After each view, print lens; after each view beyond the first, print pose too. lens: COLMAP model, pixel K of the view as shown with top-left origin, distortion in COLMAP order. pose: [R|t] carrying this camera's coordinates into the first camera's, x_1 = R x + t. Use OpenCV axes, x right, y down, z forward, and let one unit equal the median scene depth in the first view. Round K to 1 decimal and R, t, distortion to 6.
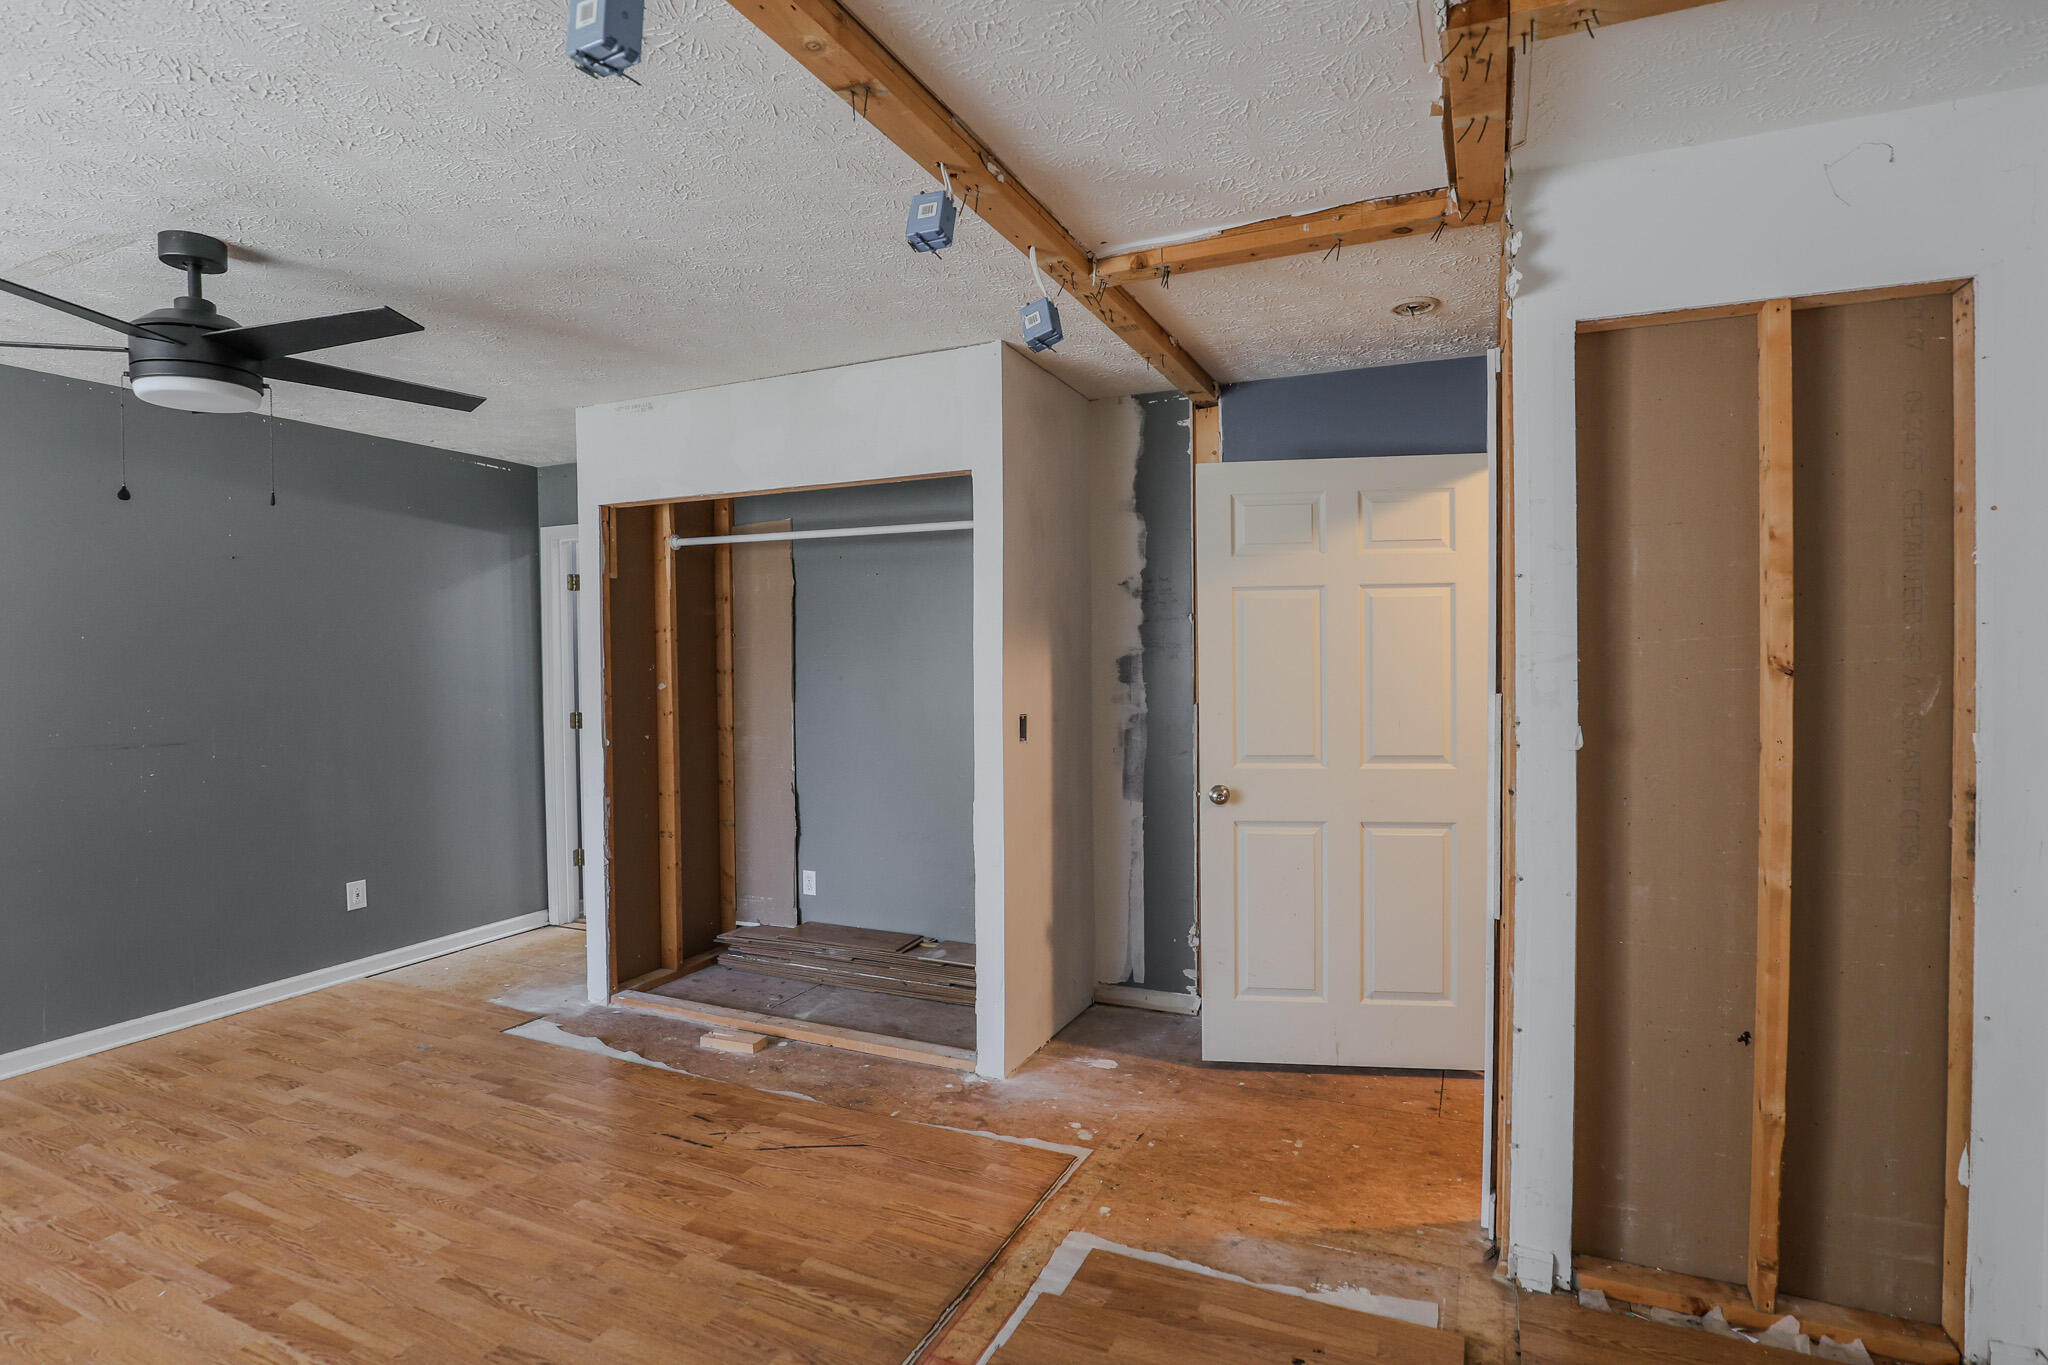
lens RADIAL K [[947.0, 0, 1029.5], [0, 947.0, 679.9], [0, 0, 1]] dist [-0.034214, 0.004633]
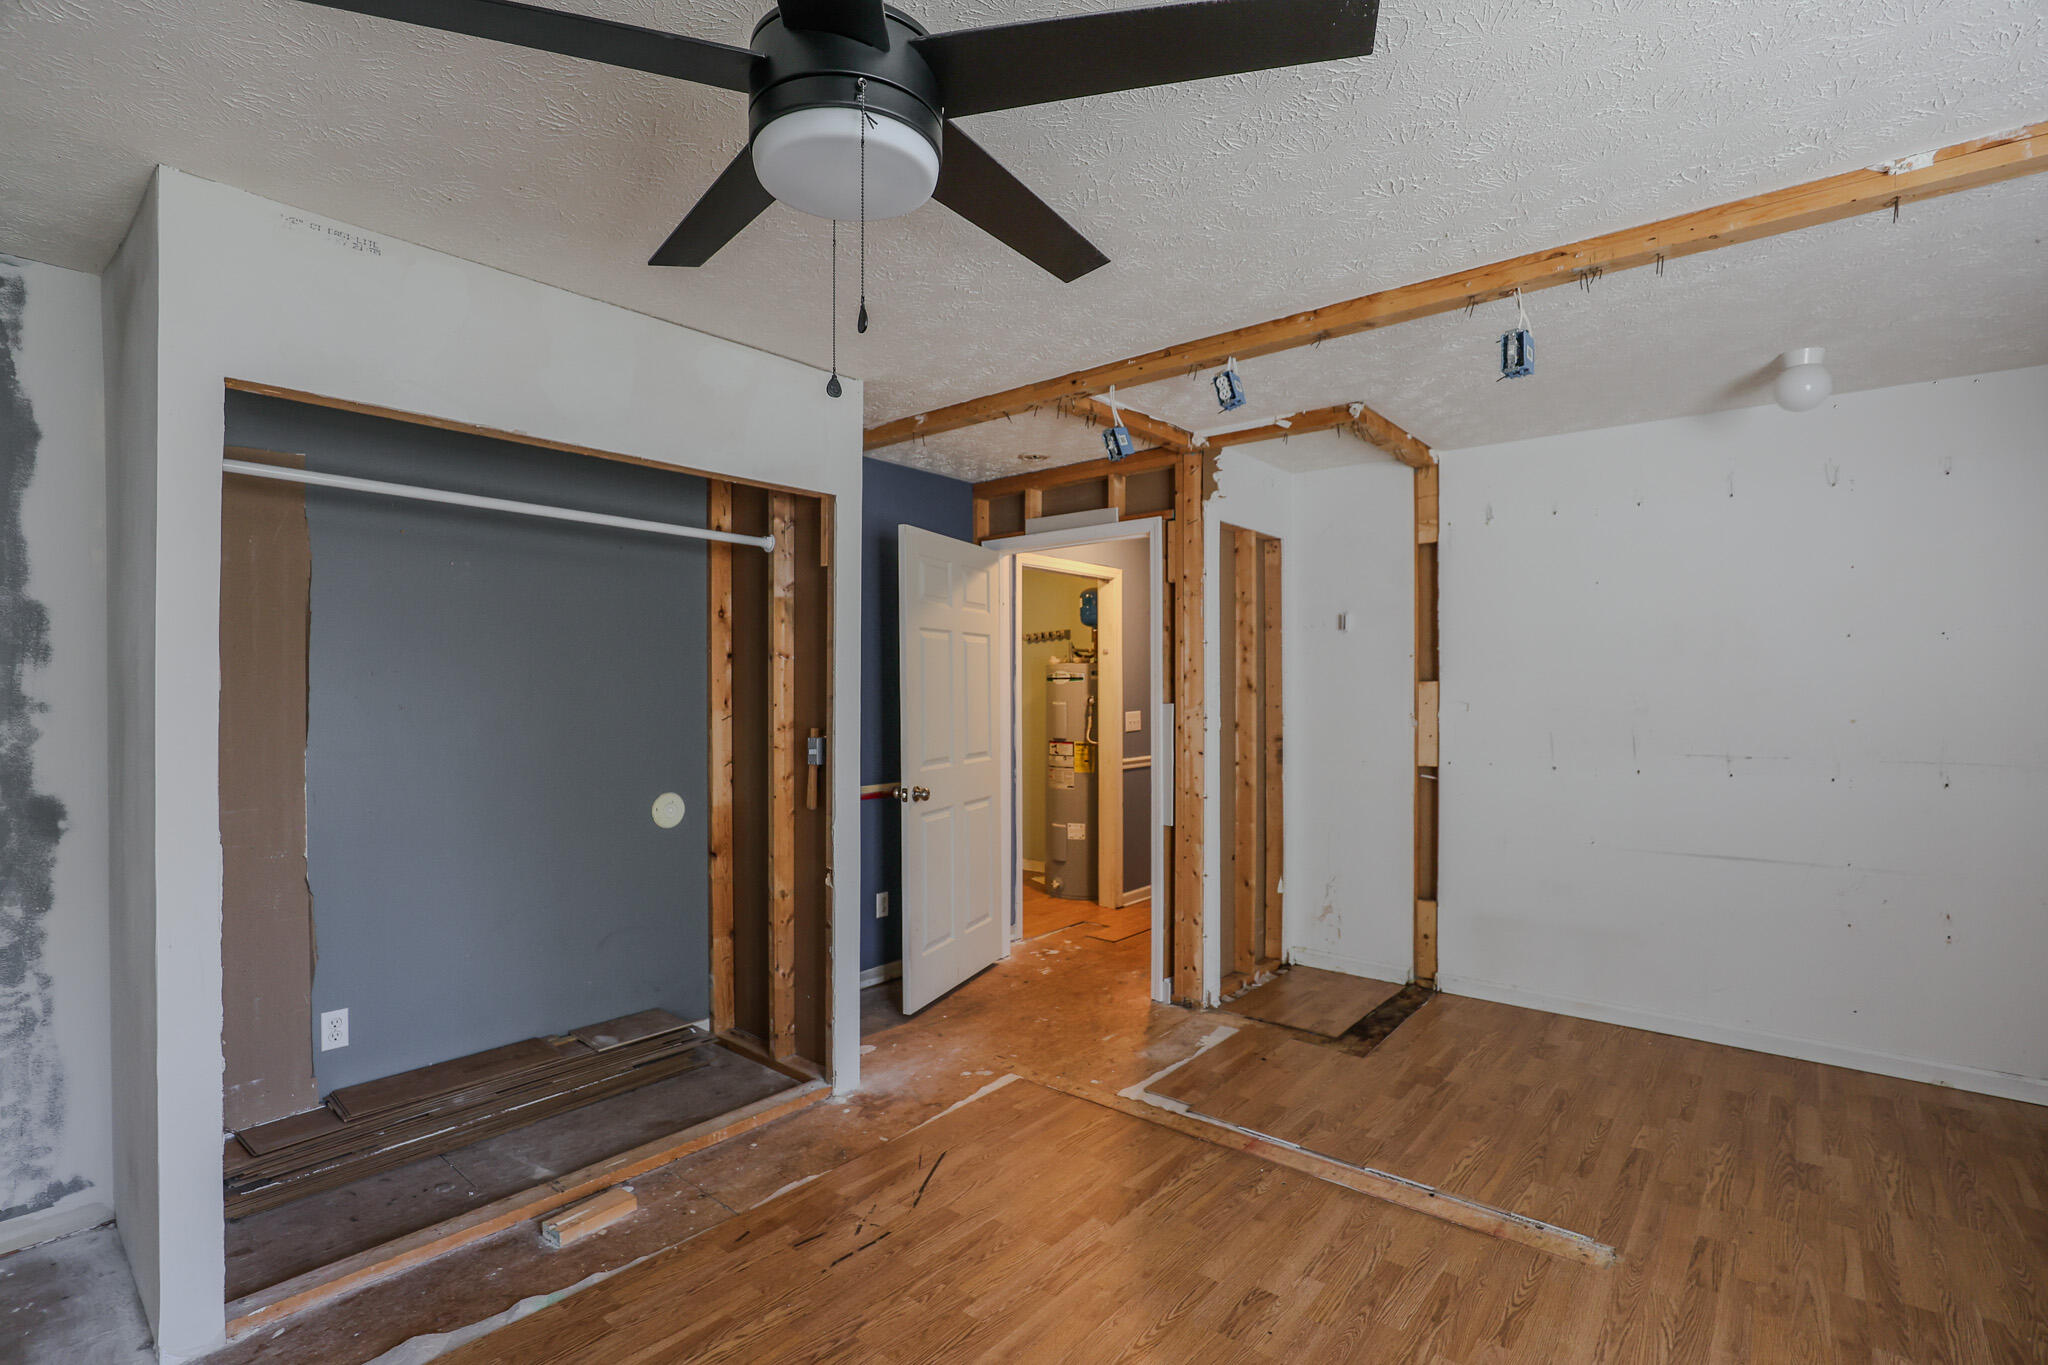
lens RADIAL K [[947.0, 0, 997.8], [0, 947.0, 688.9], [0, 0, 1]] dist [-0.034214, 0.004633]
pose [[0.311828, 0.003304, 0.950133, -1.026229], [0.019159, 0.999769, -0.009765, -0.001846], [-0.949945, 0.021248, 0.311693, 0.552199]]
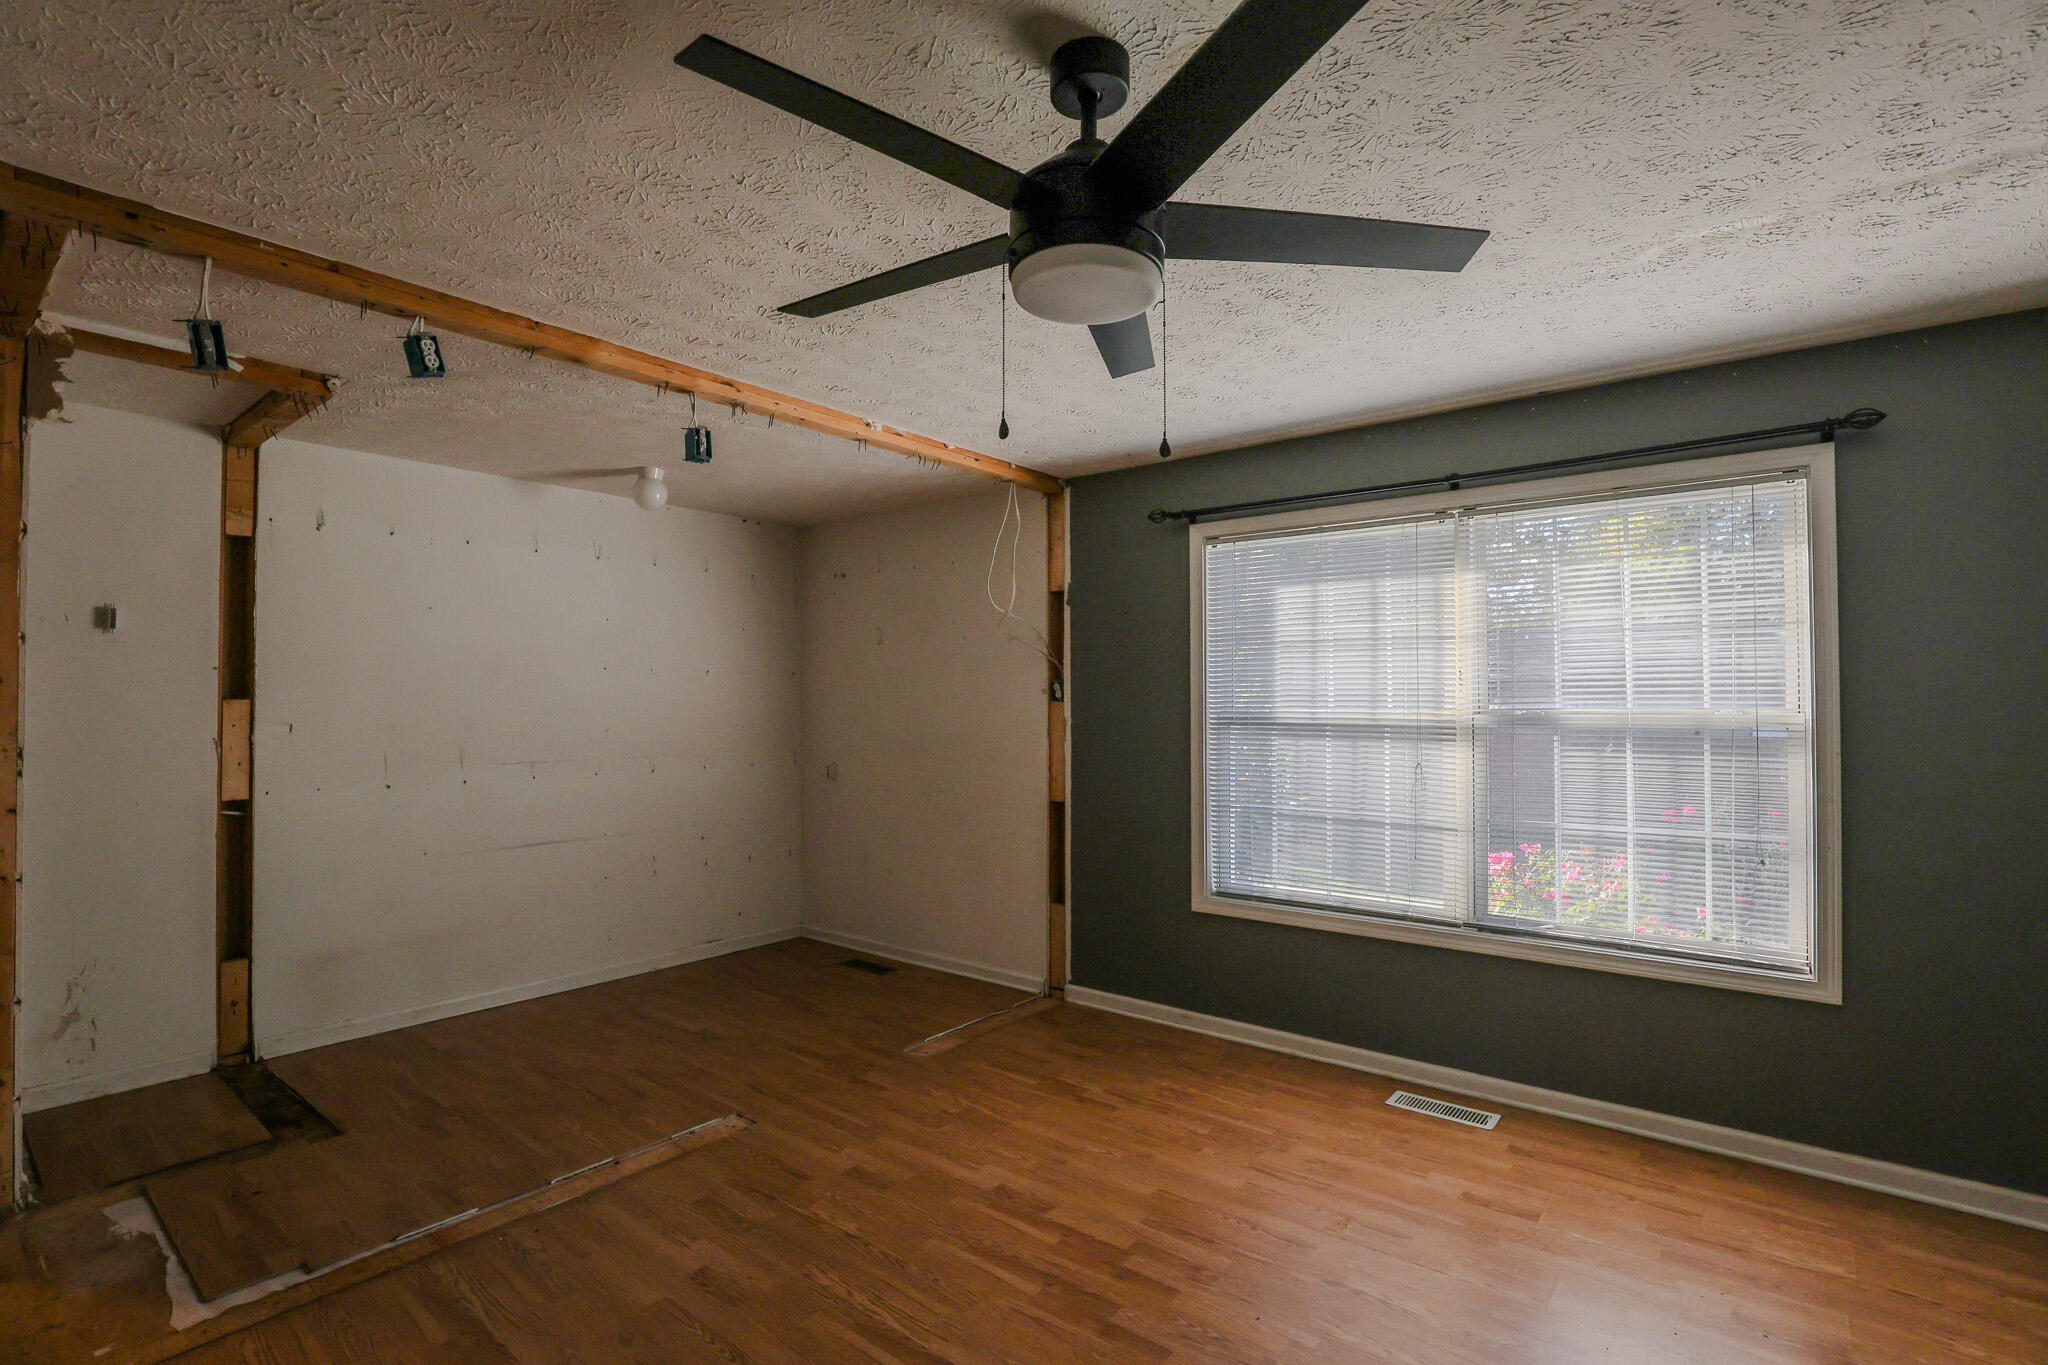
lens RADIAL K [[947.0, 0, 1027.7], [0, 947.0, 690.3], [0, 0, 1]] dist [-0.034214, 0.004633]
pose [[-0.959609, 0.008888, 0.281196, -0.767372], [0.010775, 0.999929, 0.005166, -0.021683], [-0.281130, 0.007987, -0.959637, 1.236129]]
